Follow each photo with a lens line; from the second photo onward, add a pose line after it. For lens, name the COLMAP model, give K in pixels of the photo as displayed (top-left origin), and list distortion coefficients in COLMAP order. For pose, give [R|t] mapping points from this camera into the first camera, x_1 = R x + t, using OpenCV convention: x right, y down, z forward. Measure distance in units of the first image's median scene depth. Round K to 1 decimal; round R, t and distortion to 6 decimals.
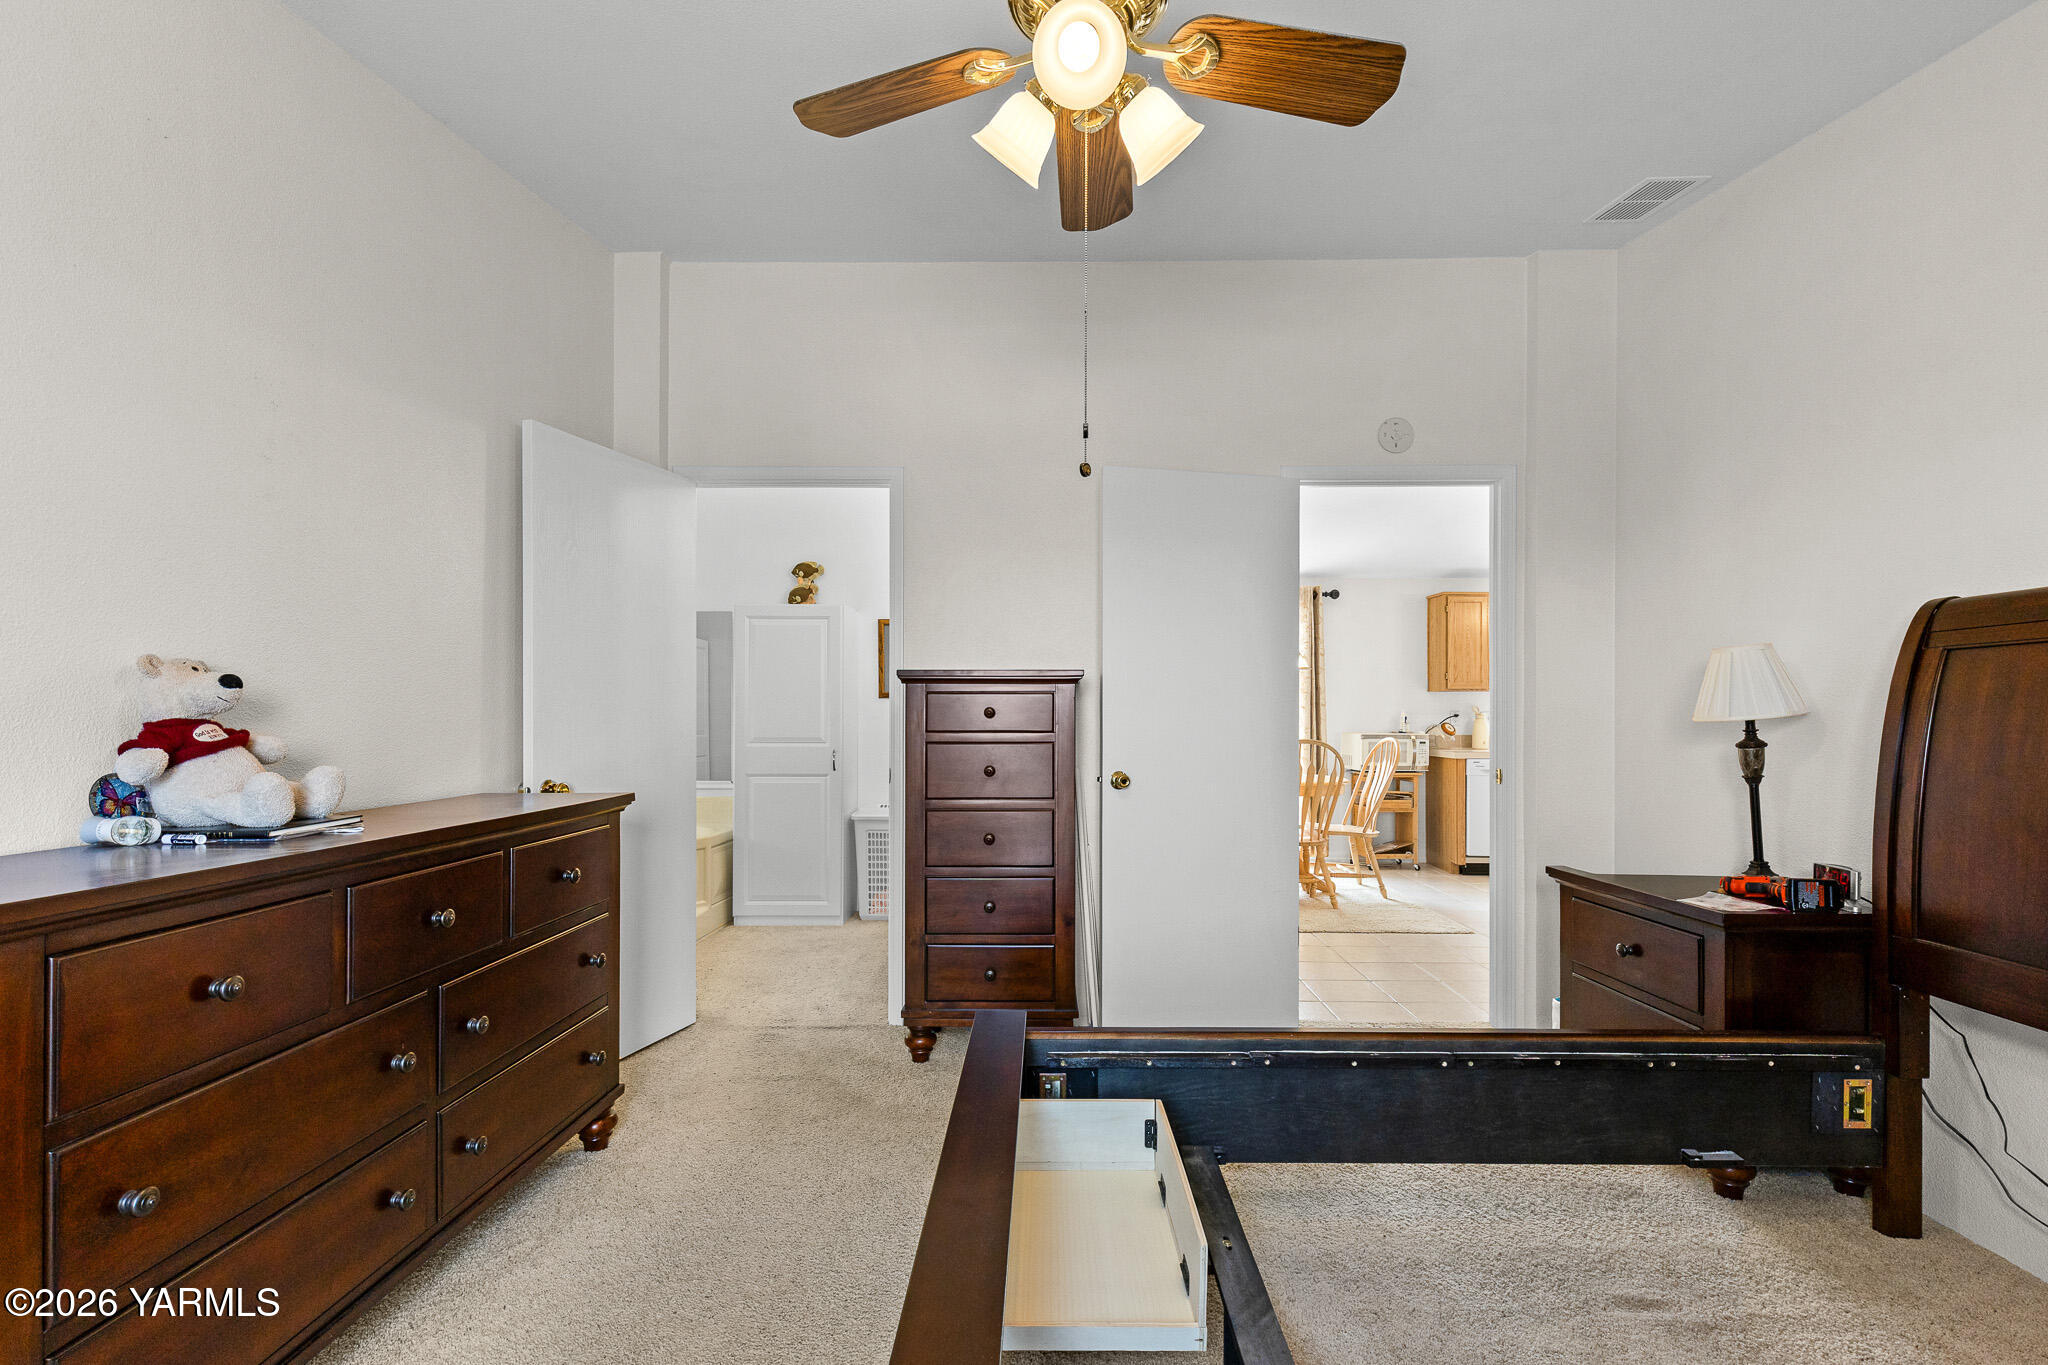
lens RADIAL K [[930.9, 0, 1046.7], [0, 930.9, 717.8], [0, 0, 1]] dist [0.000192, -0.000410]
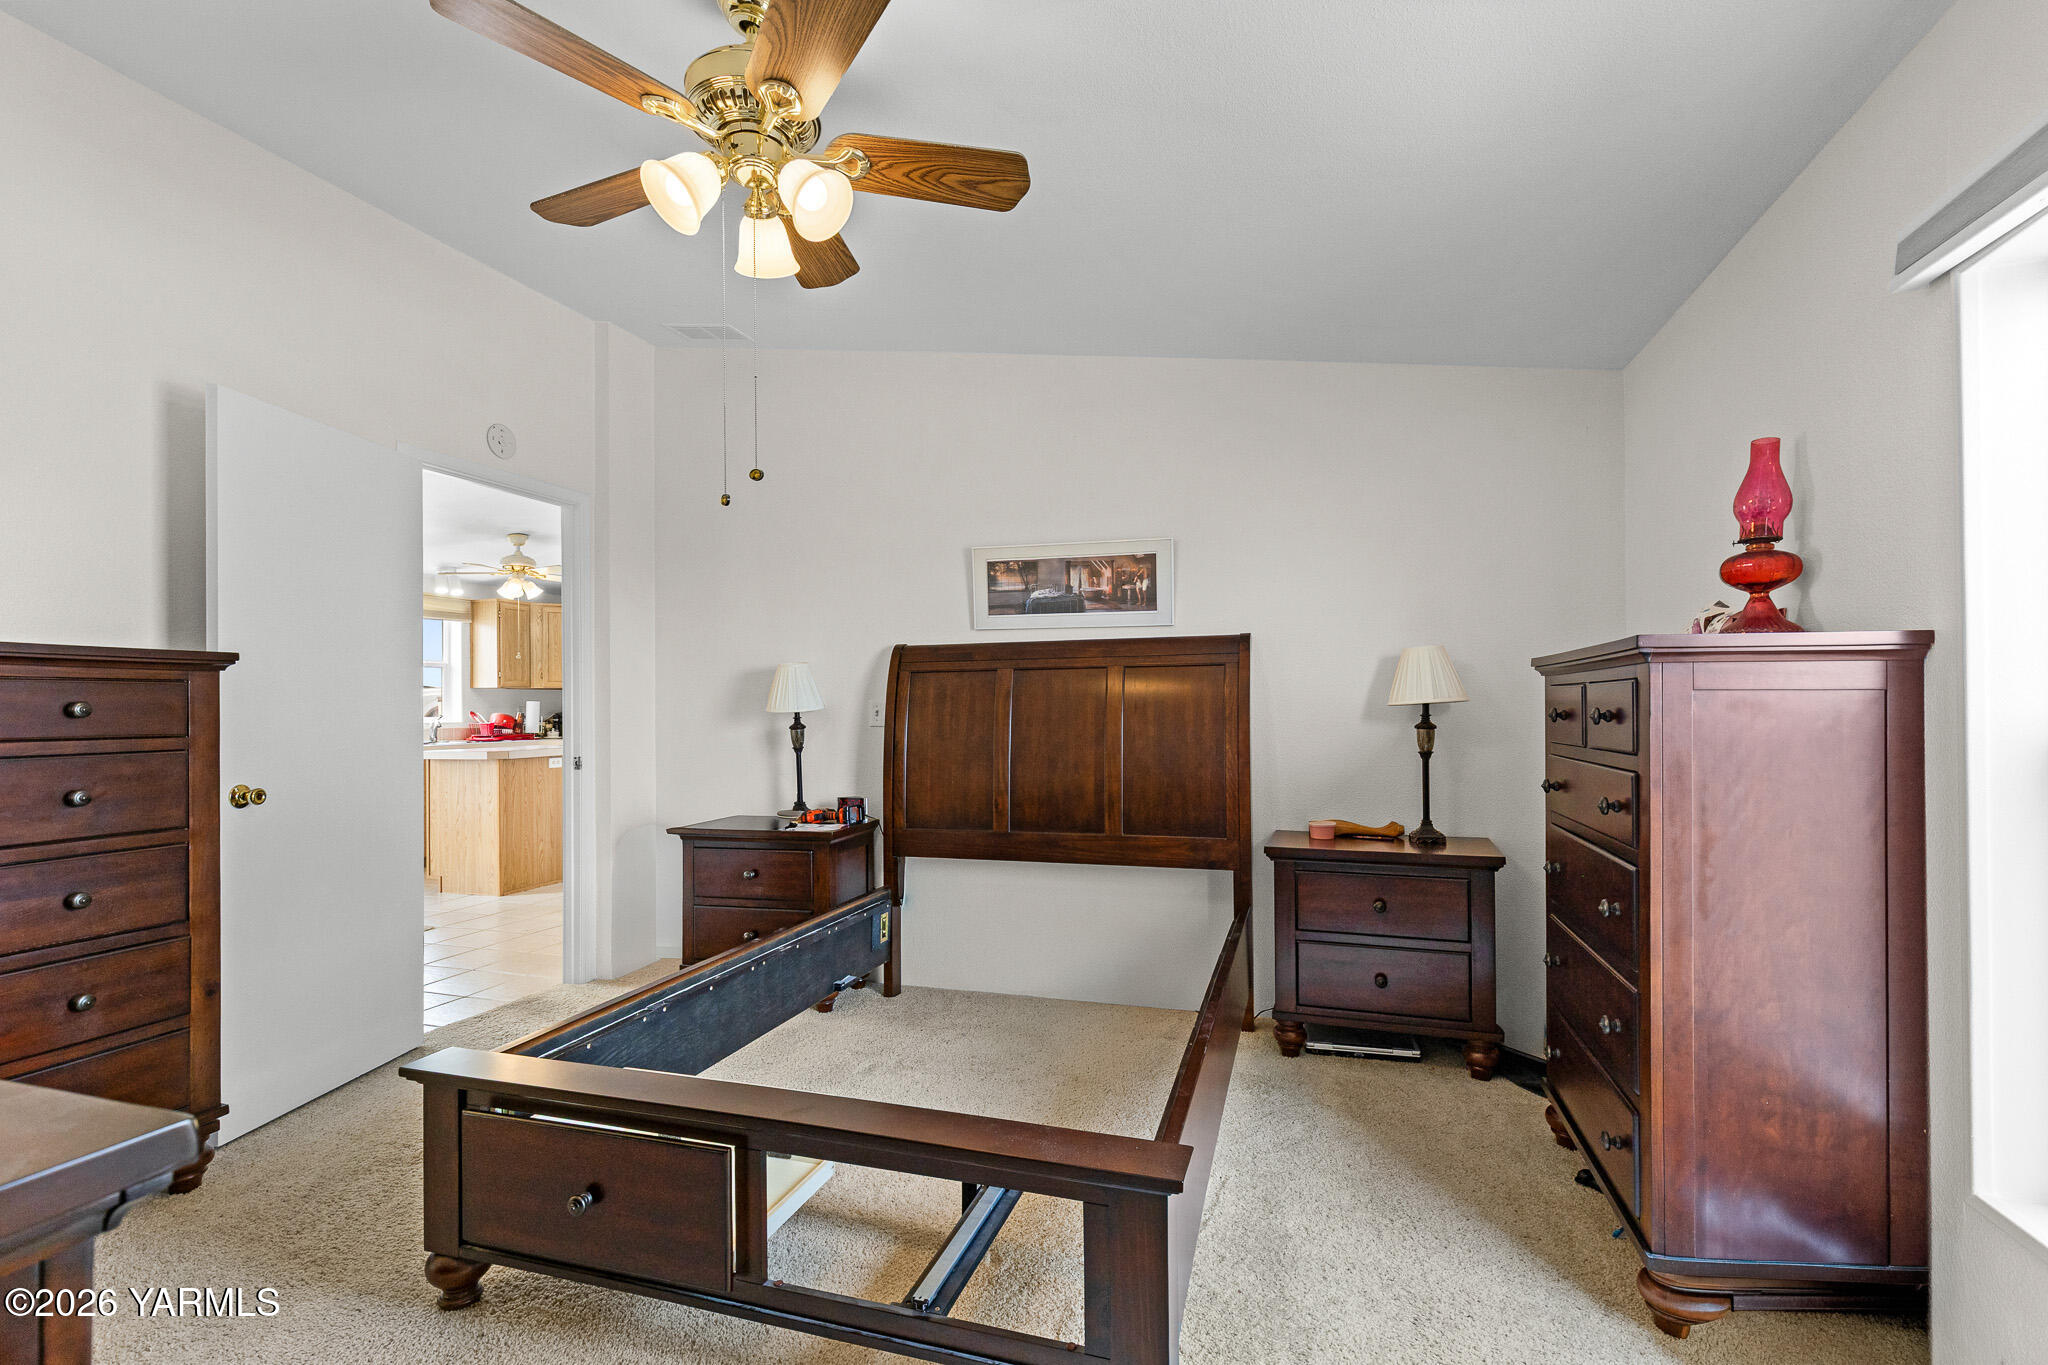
lens RADIAL K [[916.0, 0, 1030.7], [0, 916.0, 698.8], [0, 0, 1]] dist [0.001256, -0.000298]
pose [[0.290536, 0.004416, 0.956854, -0.592414], [0.009424, 0.999928, -0.007476, -0.002863], [-0.956818, 0.011189, 0.290473, 0.187998]]
